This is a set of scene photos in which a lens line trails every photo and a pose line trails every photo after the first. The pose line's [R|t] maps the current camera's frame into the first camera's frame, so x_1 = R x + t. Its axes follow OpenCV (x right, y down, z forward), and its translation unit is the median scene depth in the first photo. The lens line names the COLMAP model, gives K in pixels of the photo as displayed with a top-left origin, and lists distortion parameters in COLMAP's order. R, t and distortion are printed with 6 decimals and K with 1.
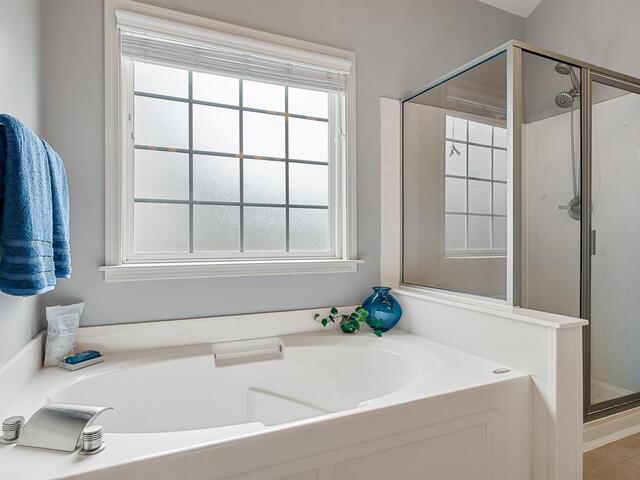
lens RADIAL K [[392.6, 0, 319.4], [0, 392.6, 242.4], [0, 0, 1]] dist [-0.034787, -0.000139]
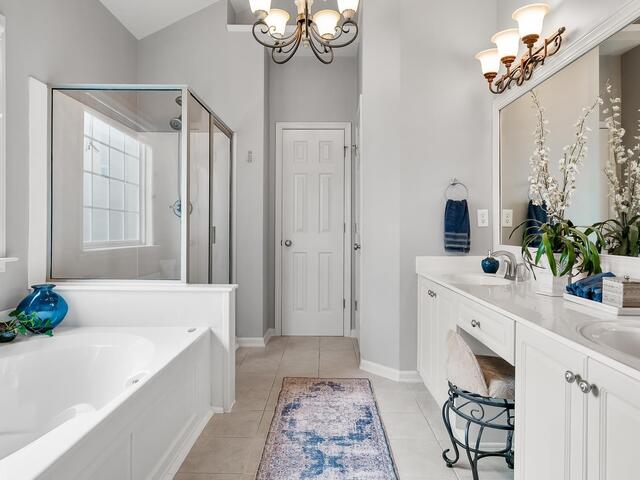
lens RADIAL K [[372.0, 0, 320.9], [0, 372.0, 234.3], [0, 0, 1]] dist [0.004124, 0.001461]
pose [[0.442695, -0.013207, 0.896575, -0.334014], [0.005633, 0.999913, 0.011948, -0.012961], [-0.896655, -0.000239, 0.442731, 0.011808]]
